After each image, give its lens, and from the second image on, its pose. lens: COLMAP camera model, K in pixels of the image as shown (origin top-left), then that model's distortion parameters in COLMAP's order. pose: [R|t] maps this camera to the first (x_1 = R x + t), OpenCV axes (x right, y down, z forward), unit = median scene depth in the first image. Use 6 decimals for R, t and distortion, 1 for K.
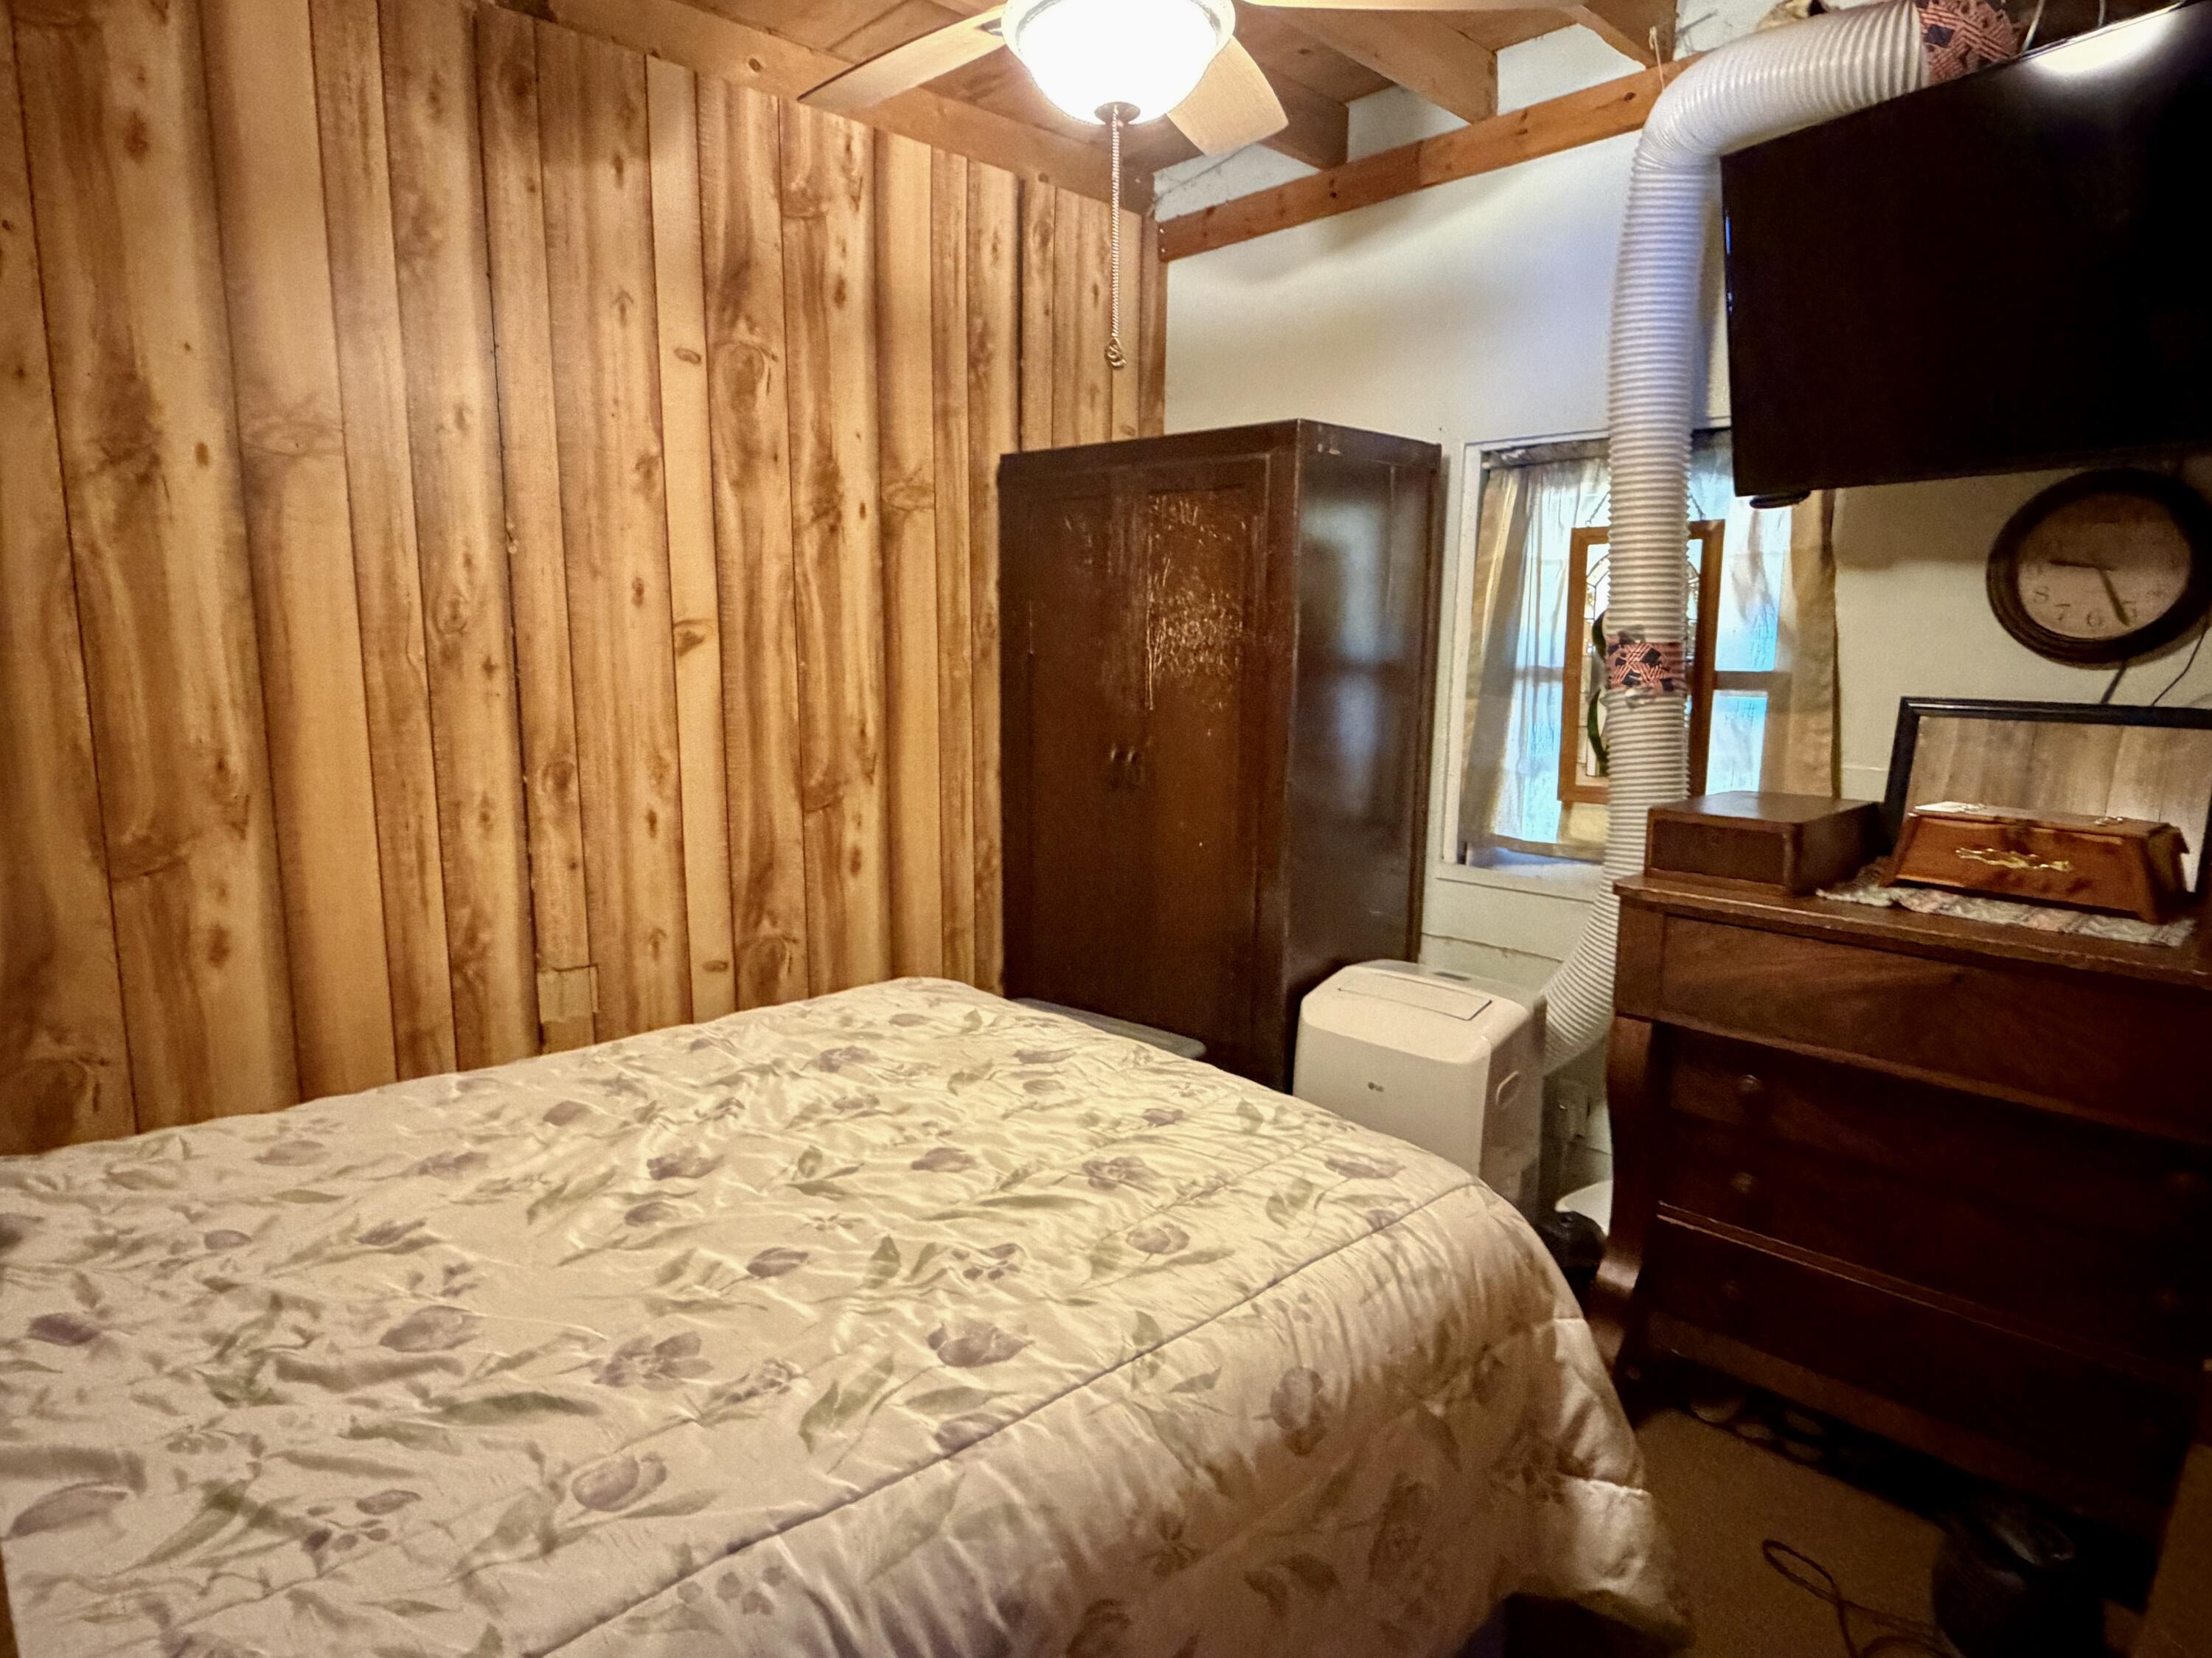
lens RADIAL K [[1256.8, 0, 1109.5], [0, 1256.8, 817.1], [0, 0, 1]] dist [-0.000375, 0.000589]
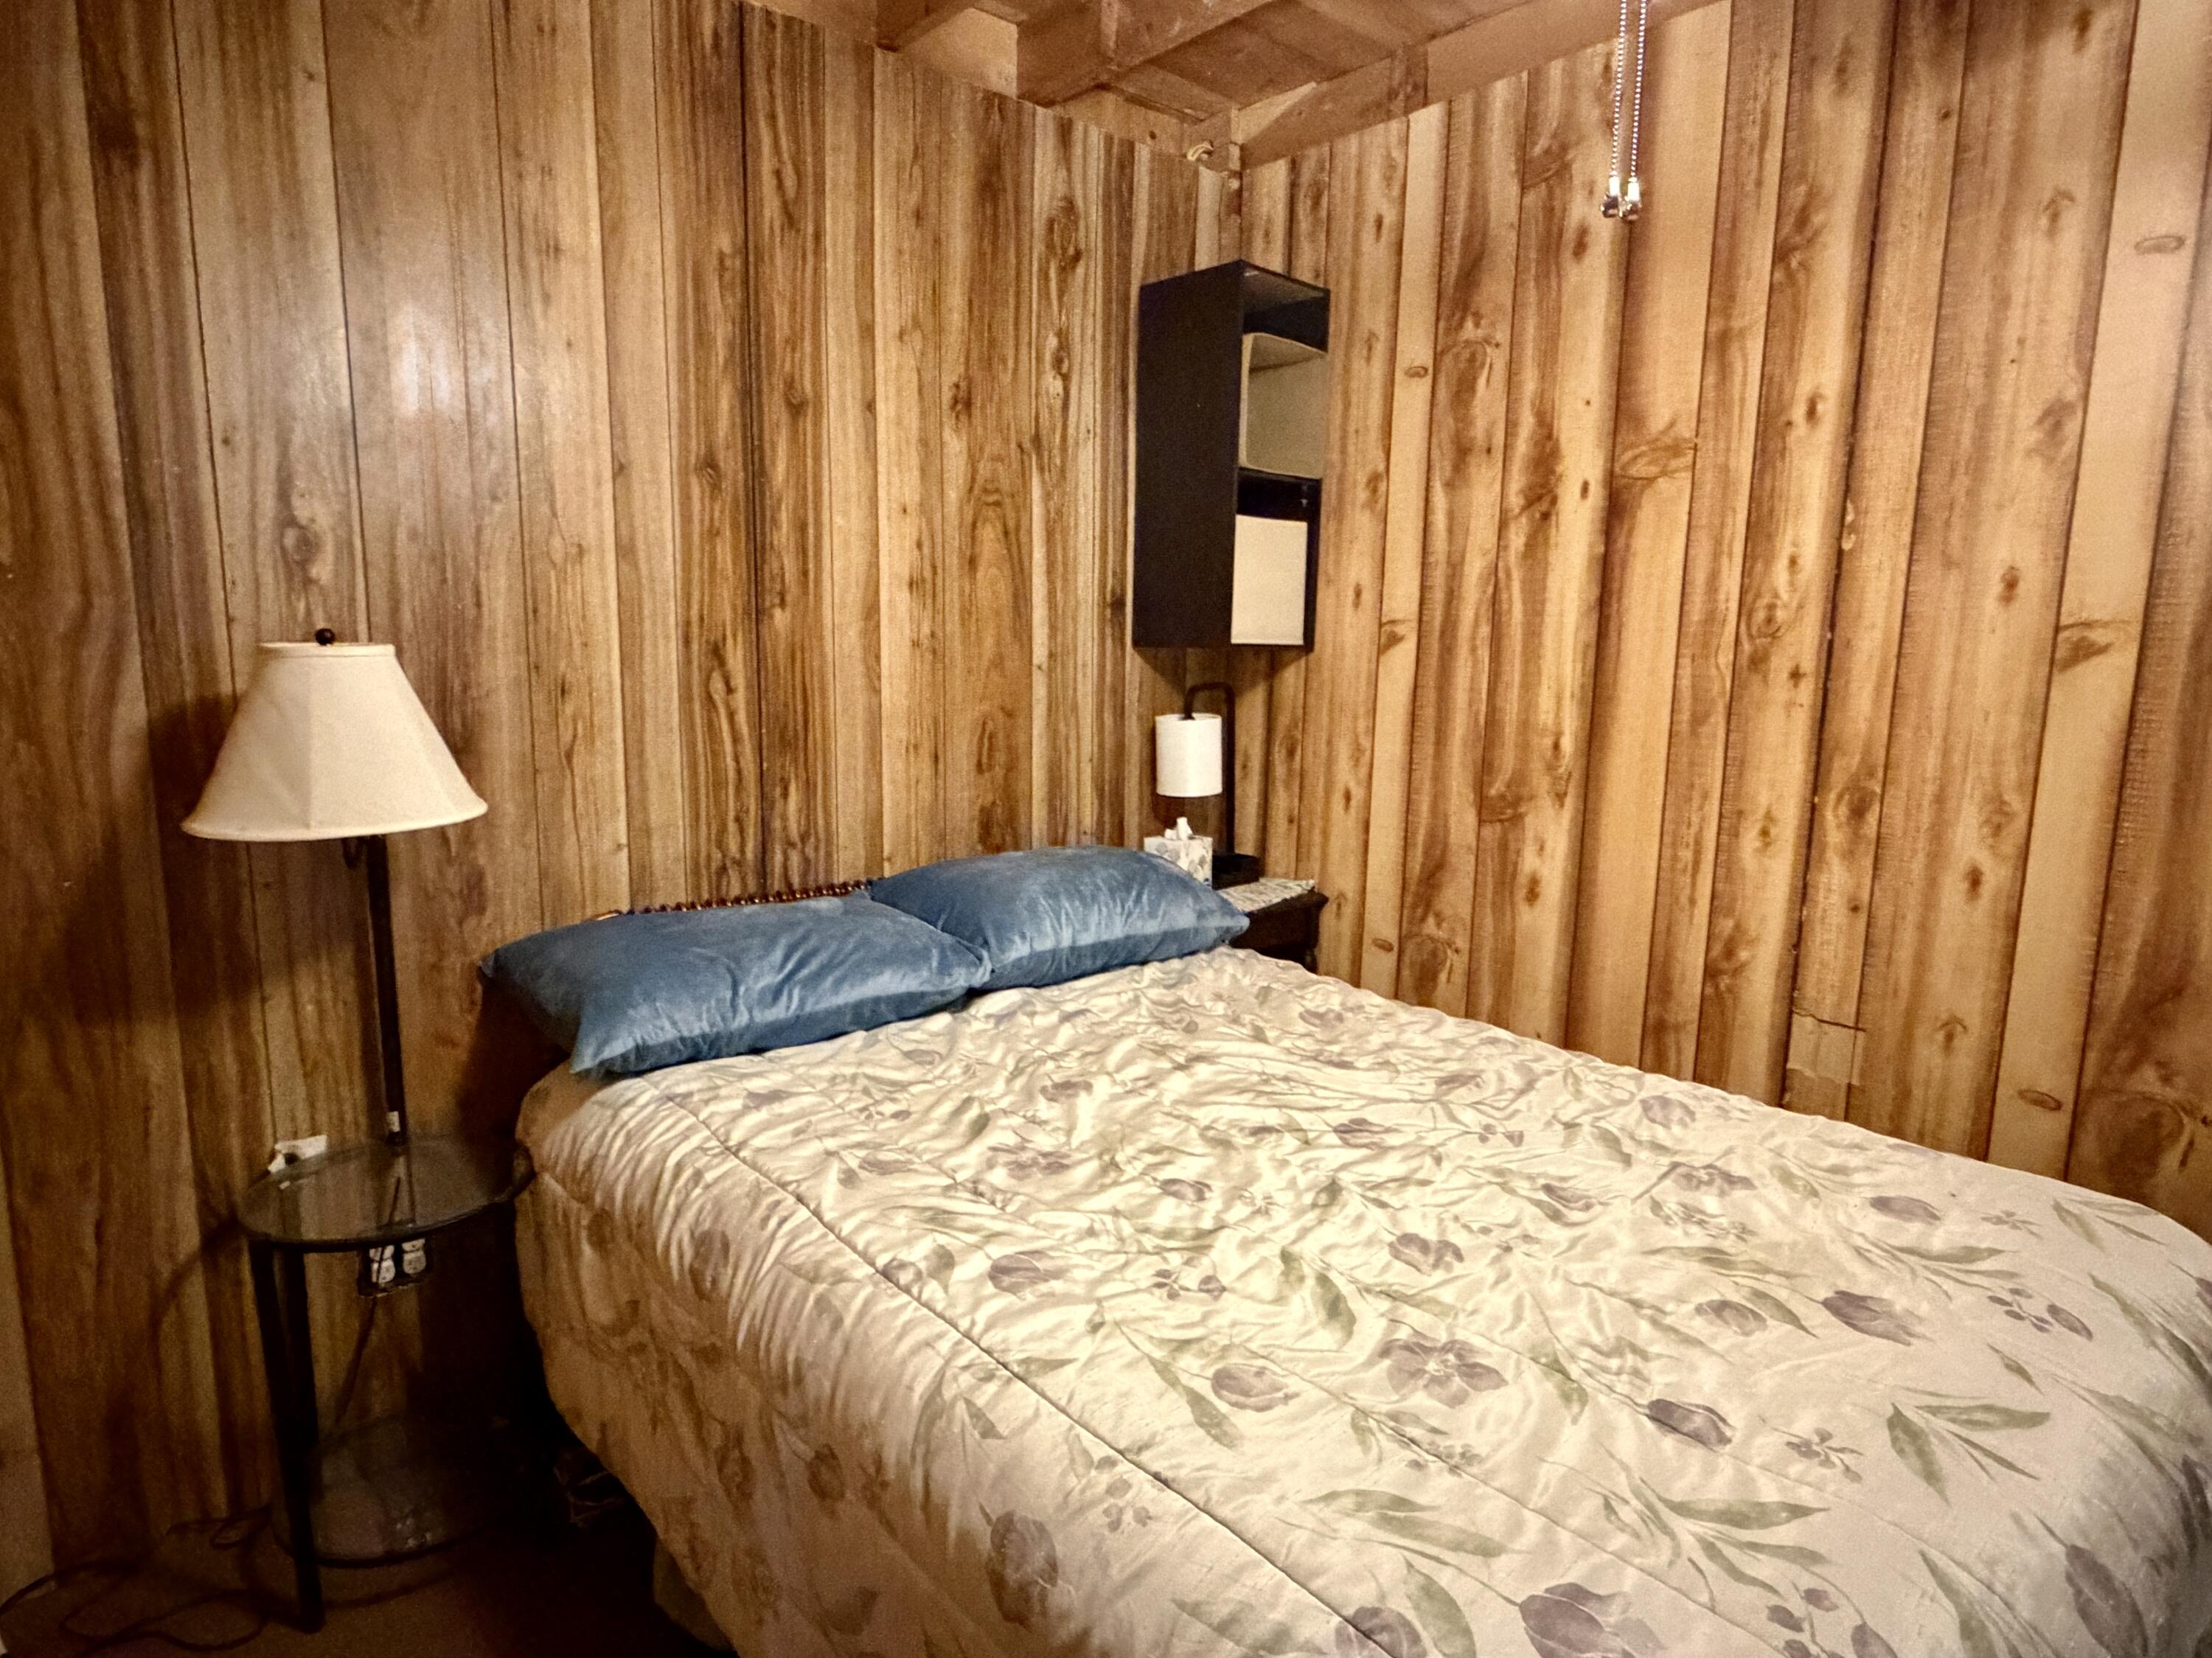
lens RADIAL K [[1256.8, 0, 941.3], [0, 1256.8, 832.3], [0, 0, 1]] dist [-0.000375, 0.000589]
pose [[-0.108848, 0.151582, -0.982433, 0.606528], [-0.153033, 0.973968, 0.167231, -0.076052], [0.982208, 0.168548, -0.082817, 0.561858]]
